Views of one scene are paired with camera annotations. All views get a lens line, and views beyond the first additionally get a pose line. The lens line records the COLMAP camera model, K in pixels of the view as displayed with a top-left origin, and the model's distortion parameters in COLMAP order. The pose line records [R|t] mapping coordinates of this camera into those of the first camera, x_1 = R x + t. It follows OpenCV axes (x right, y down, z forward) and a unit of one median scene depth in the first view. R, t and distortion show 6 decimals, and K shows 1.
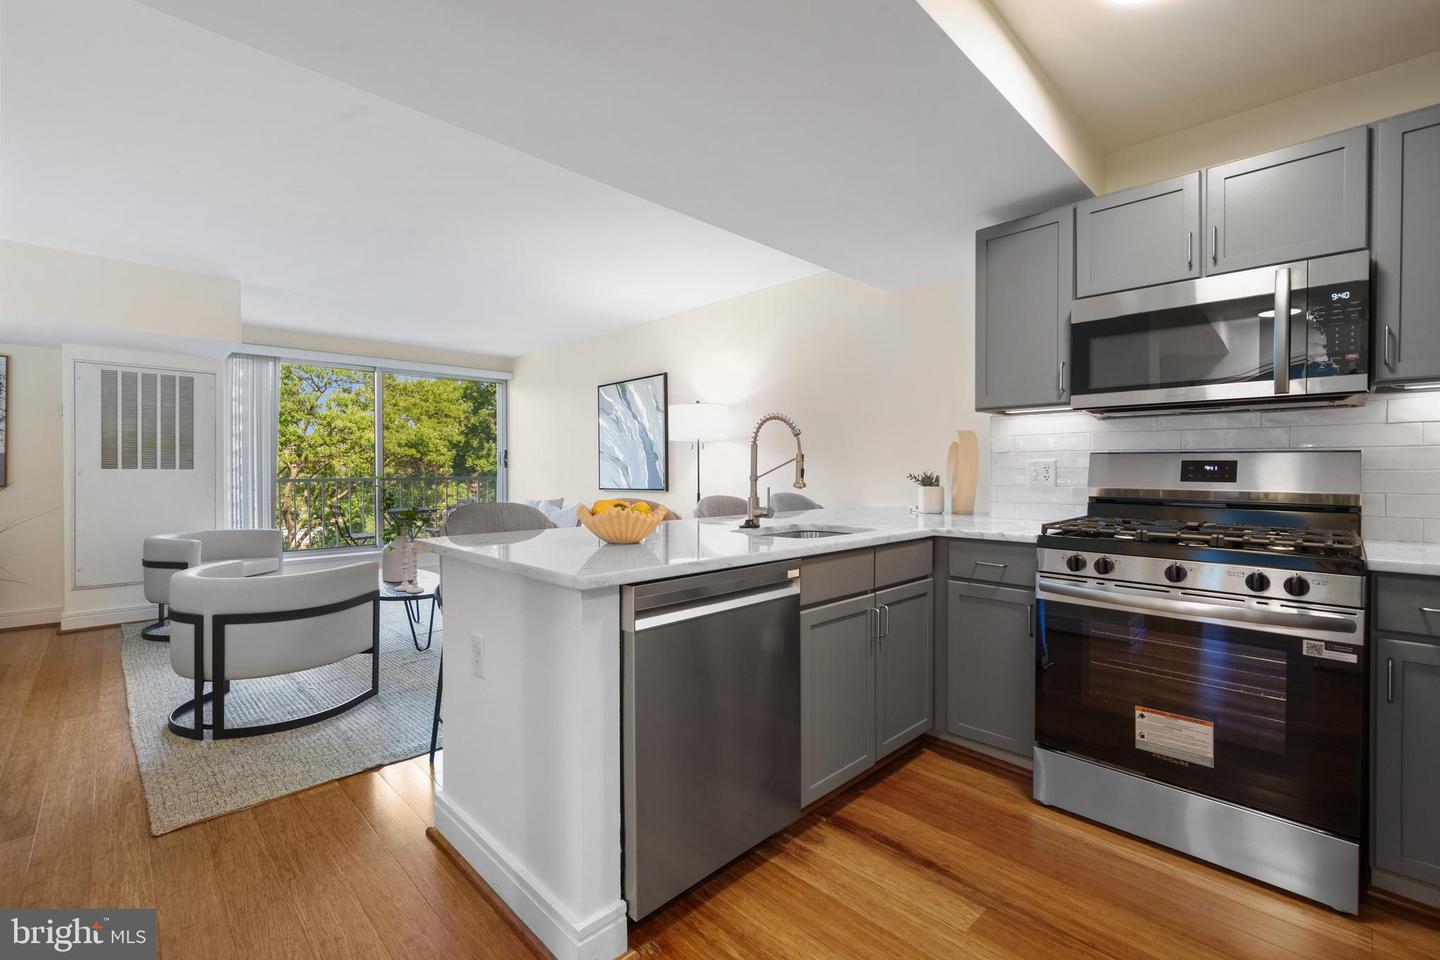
lens RADIAL K [[624.2, 0, 721.6], [0, 624.2, 475.7], [0, 0, 1]] dist [0.002776, 0.000267]
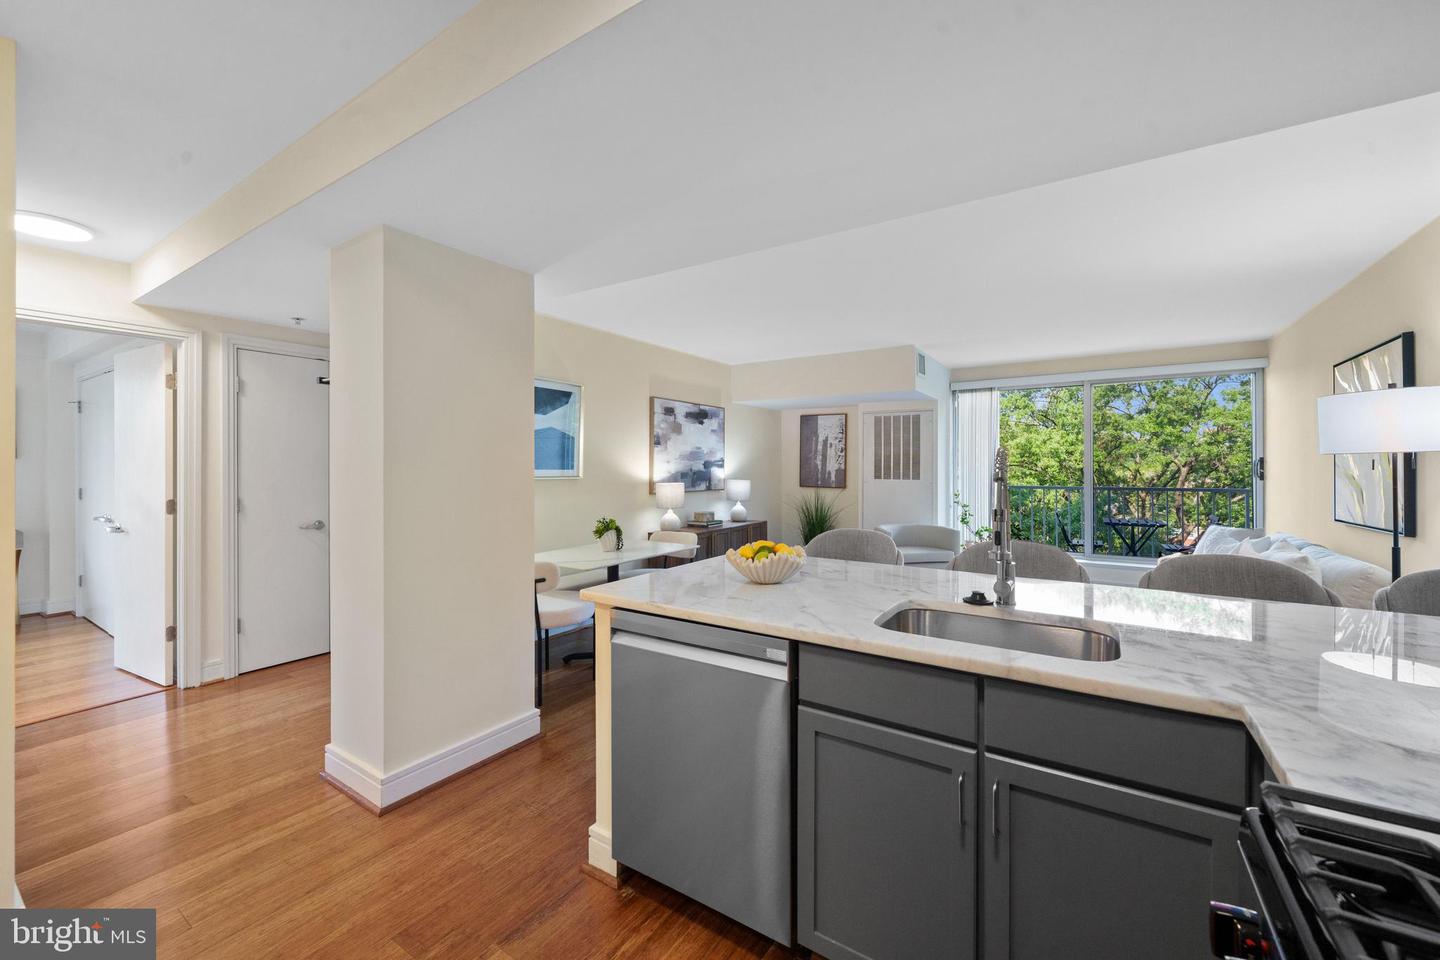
lens RADIAL K [[584.0, 0, 715.3], [0, 584.0, 458.5], [0, 0, 1]] dist [-0.010706, -0.000171]
pose [[0.197637, -0.008624, -0.980237, 0.087845], [-0.008727, 0.999906, -0.010557, -0.010425], [0.980236, 0.010641, 0.197544, 0.074210]]
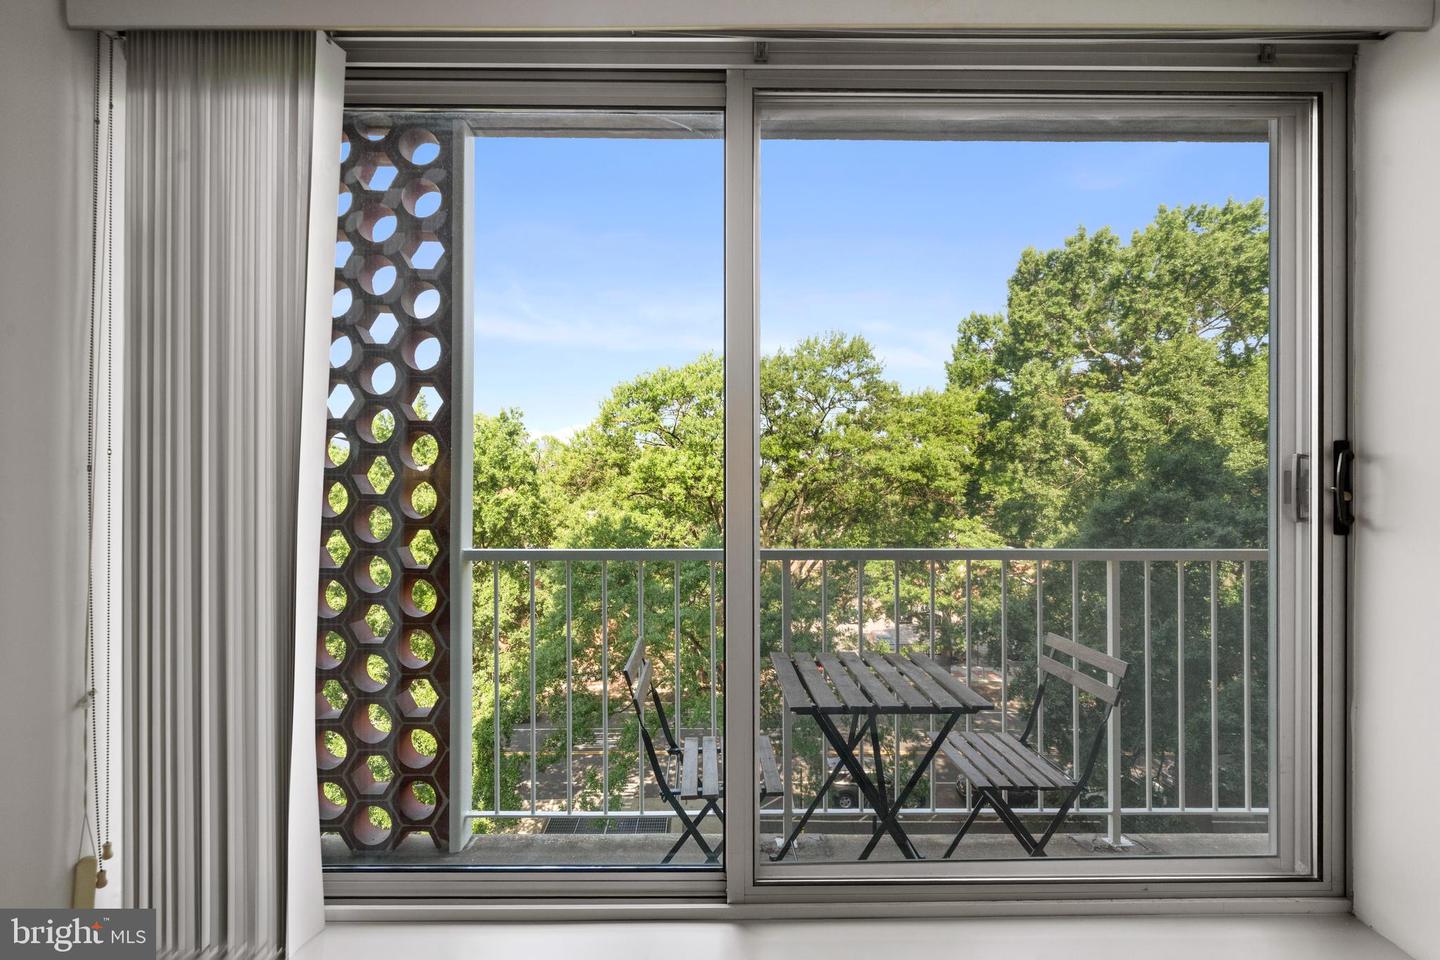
lens RADIAL K [[584.0, 0, 727.3], [0, 584.0, 491.5], [0, 0, 1]] dist [-0.010706, -0.000171]
pose [[0.709435, -0.001235, -0.704769, -0.137958], [-0.009620, 0.999888, -0.011436, -0.007810], [0.704705, 0.014893, 0.709344, 0.292865]]
